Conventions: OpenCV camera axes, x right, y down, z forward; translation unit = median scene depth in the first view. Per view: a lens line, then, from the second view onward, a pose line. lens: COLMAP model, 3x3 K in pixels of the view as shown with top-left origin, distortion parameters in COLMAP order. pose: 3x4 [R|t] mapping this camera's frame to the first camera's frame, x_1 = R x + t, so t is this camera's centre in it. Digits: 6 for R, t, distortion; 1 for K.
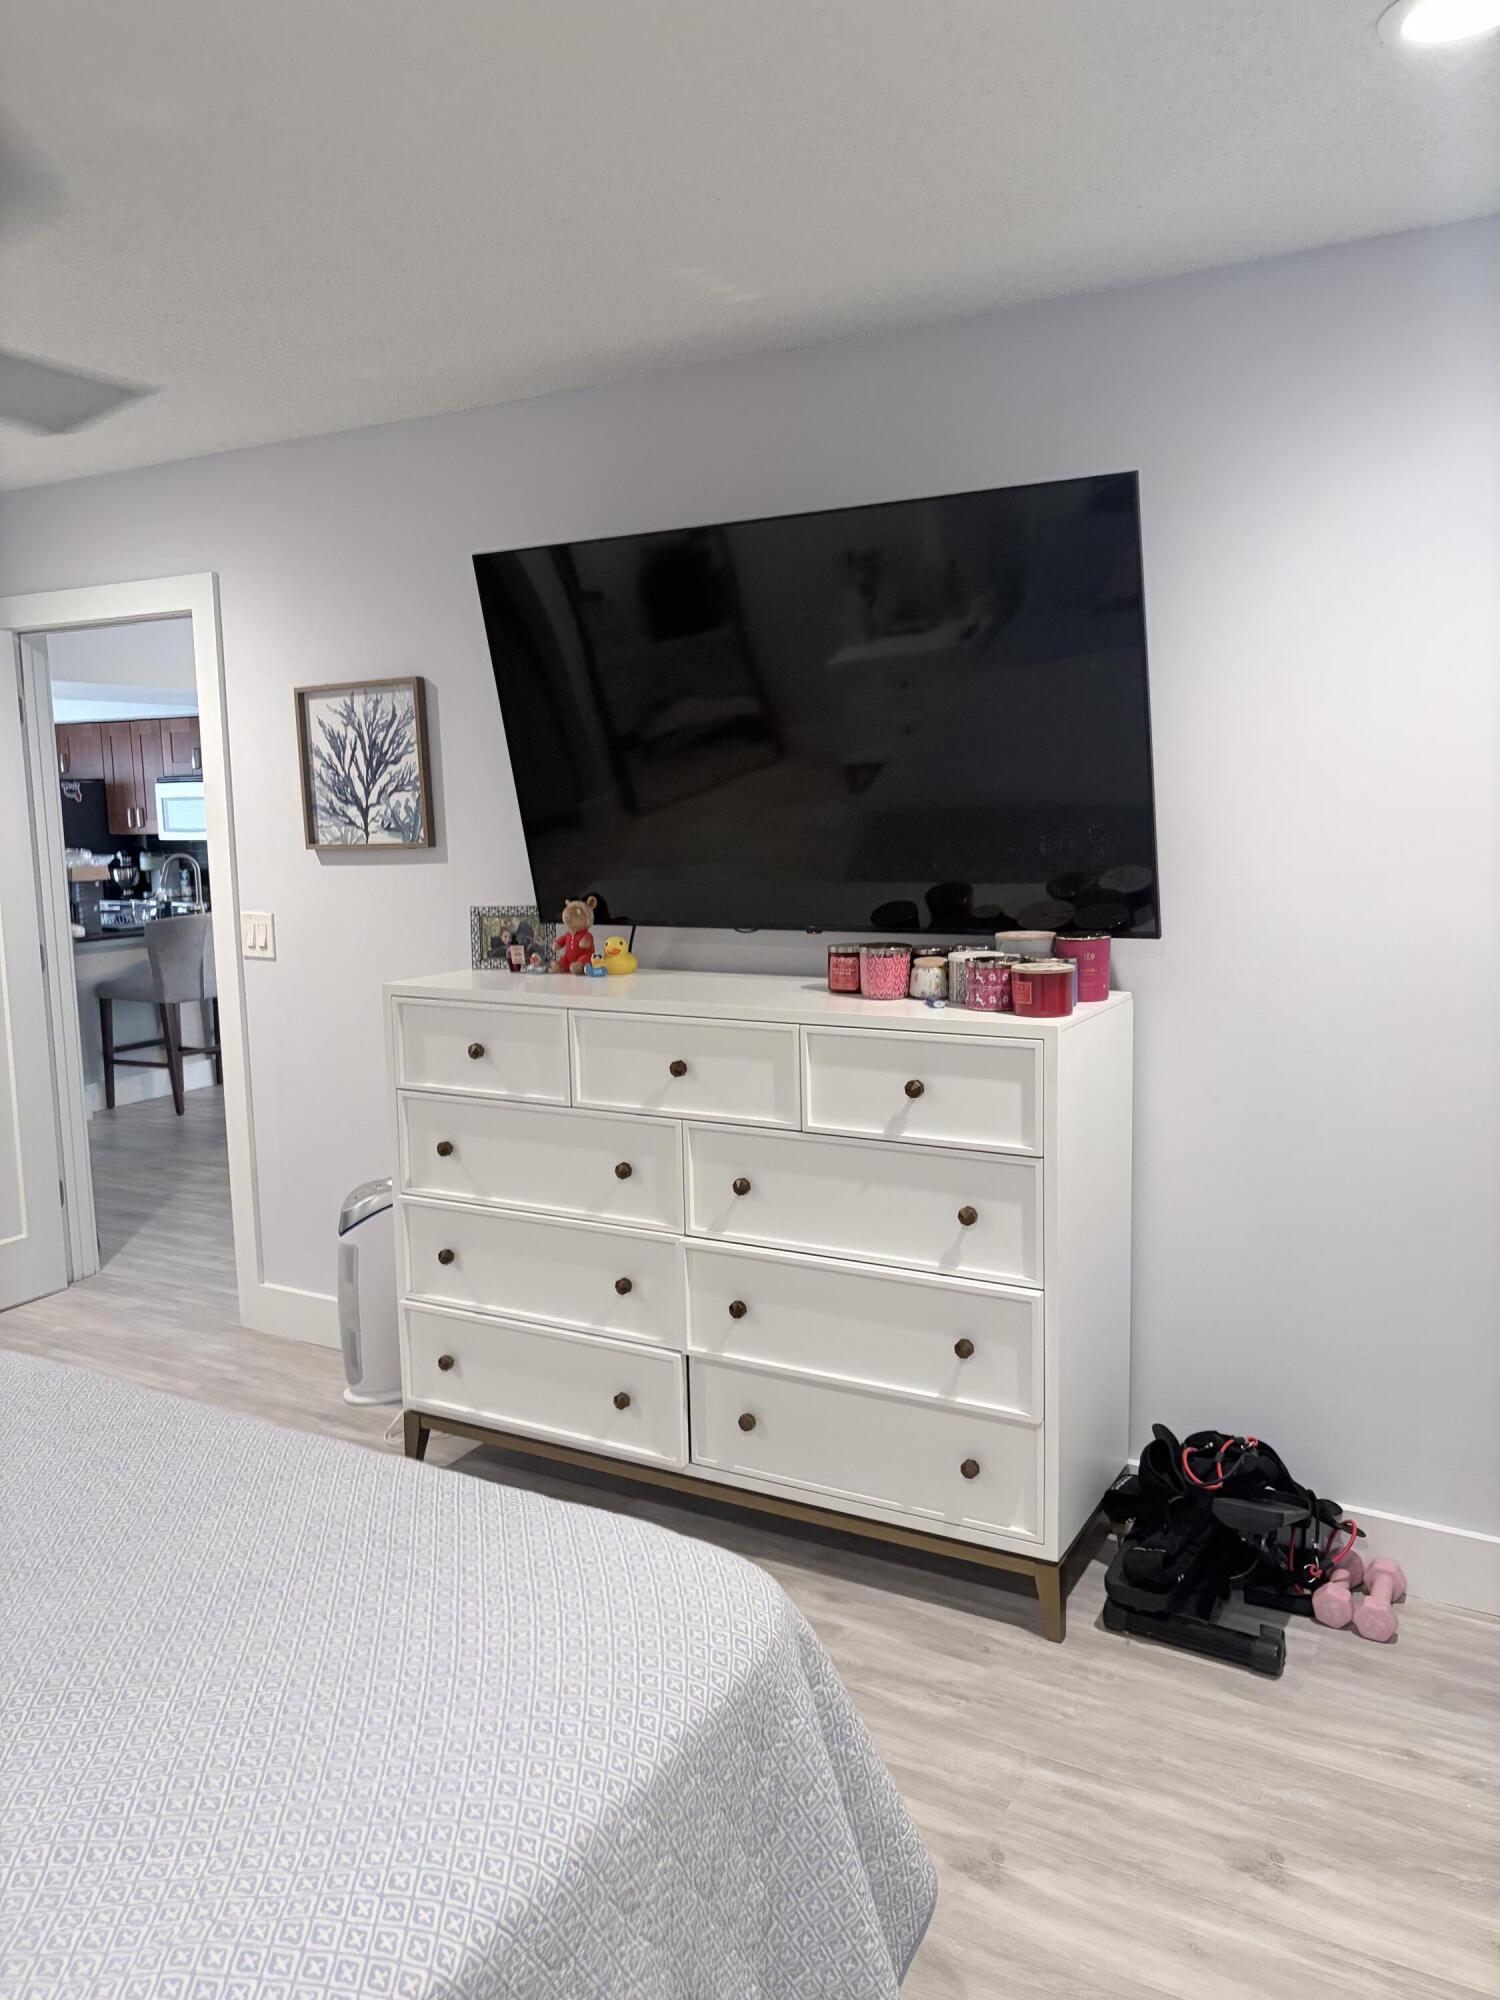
lens RADIAL K [[1521.4, 0, 750.0], [0, 1521.4, 1000.0], [0, 0, 1]] dist [0.085033, -0.085175]
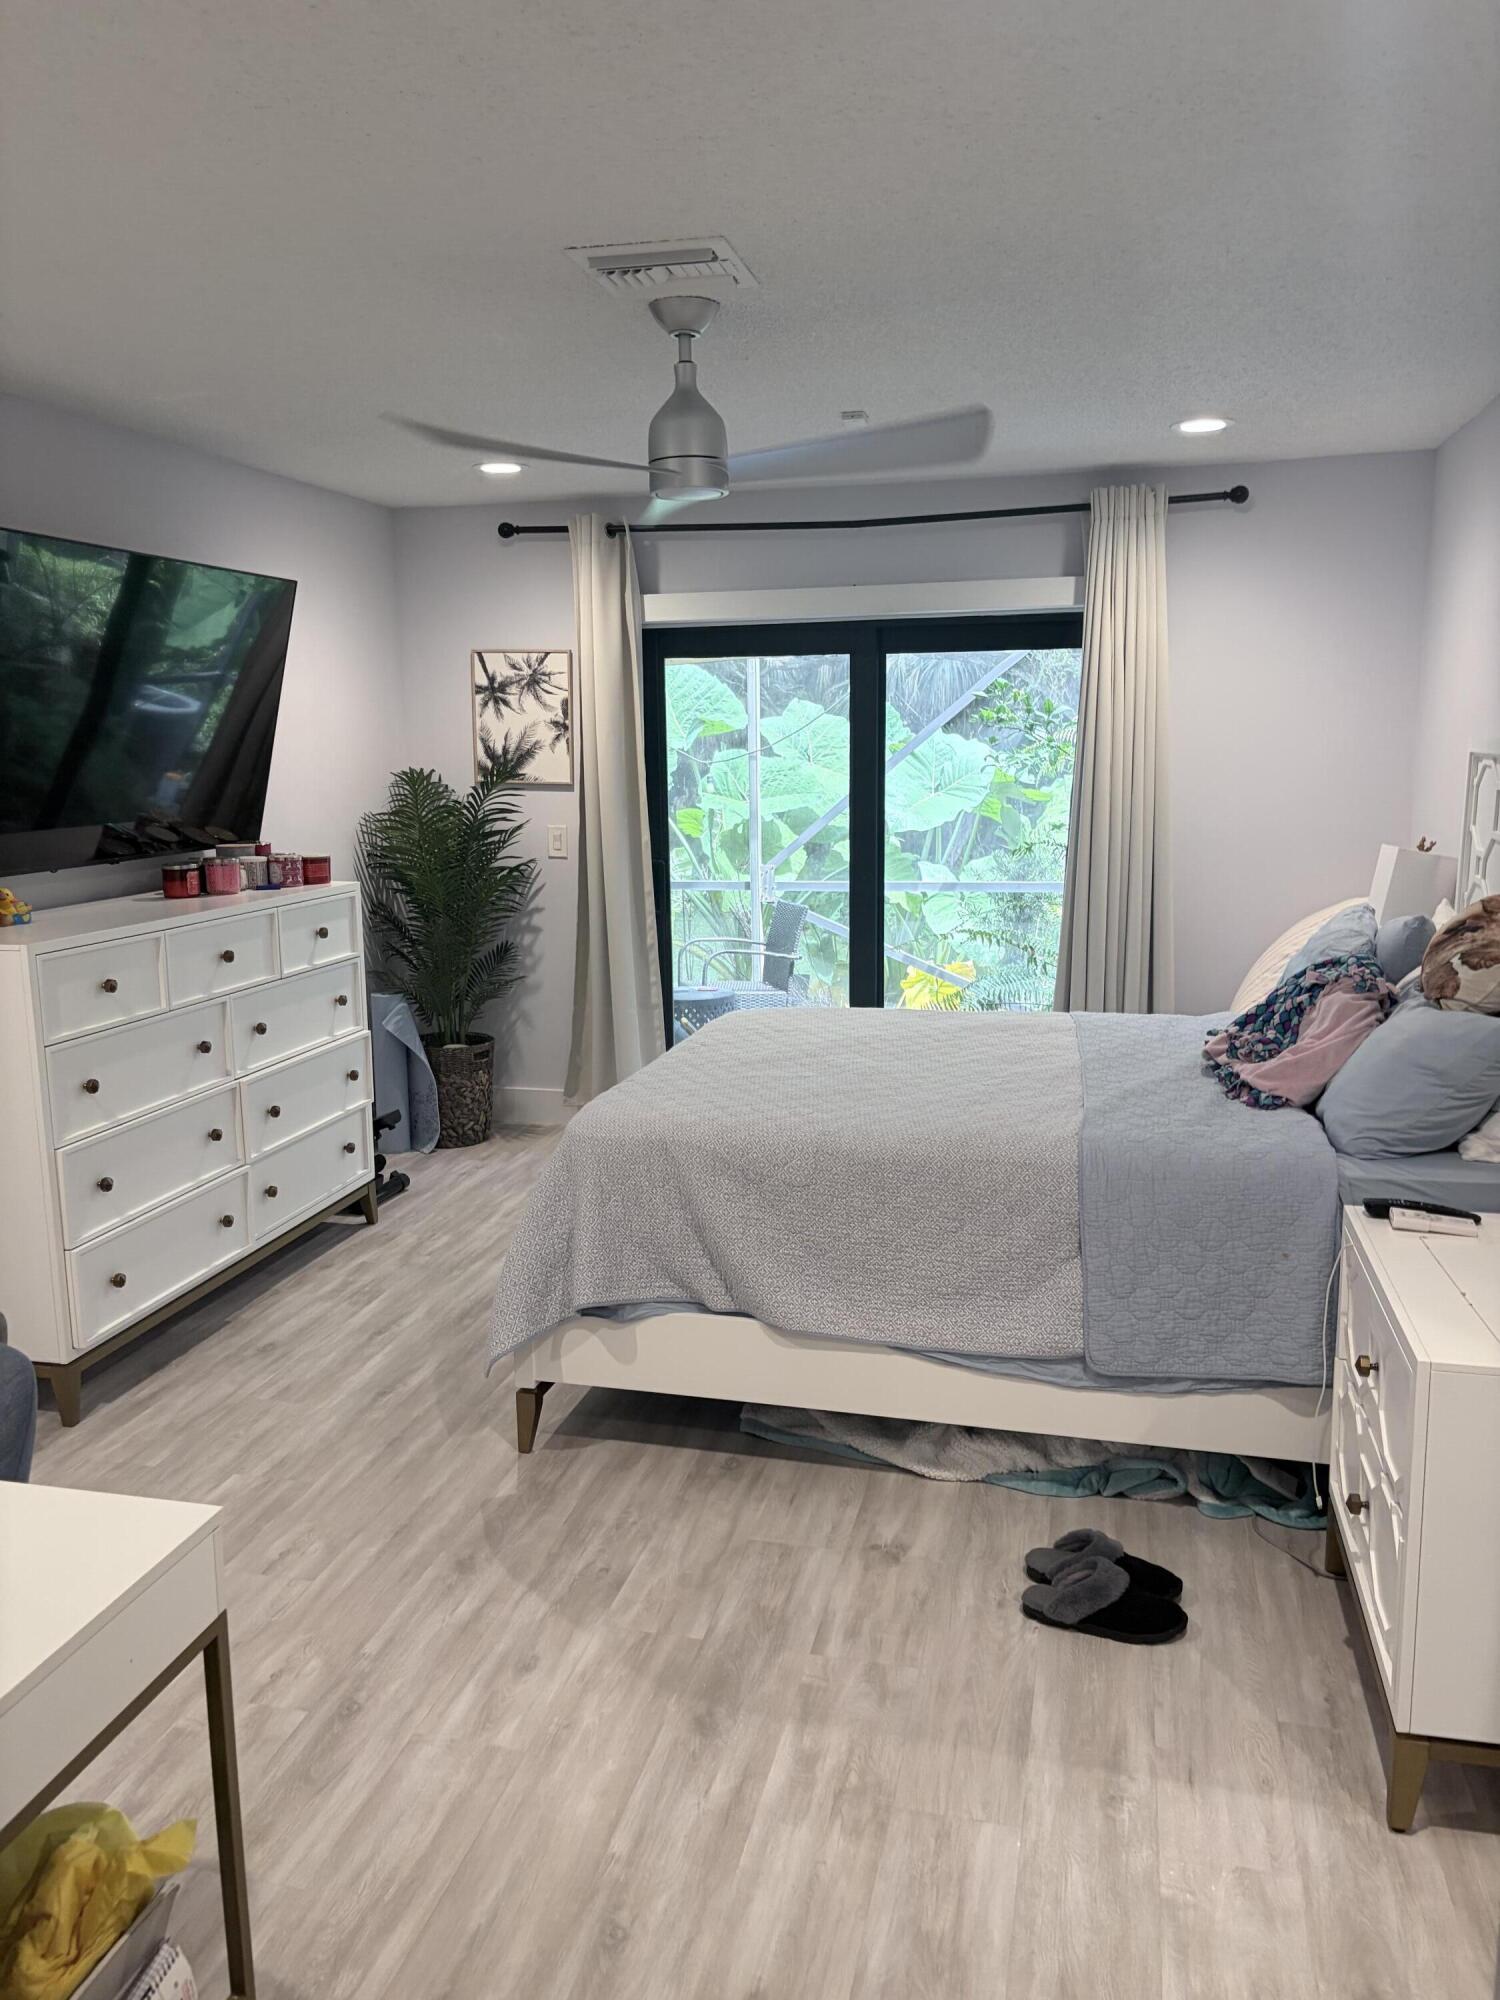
lens RADIAL K [[1502.6, 0, 725.6], [0, 1502.6, 1000.9], [0, 0, 1]] dist [0.028683, -0.040614]
pose [[-0.248812, -0.151109, 0.956691, -1.547341], [0.142757, 0.971245, 0.190536, -0.117149], [-0.957973, 0.183982, -0.220086, 0.935104]]
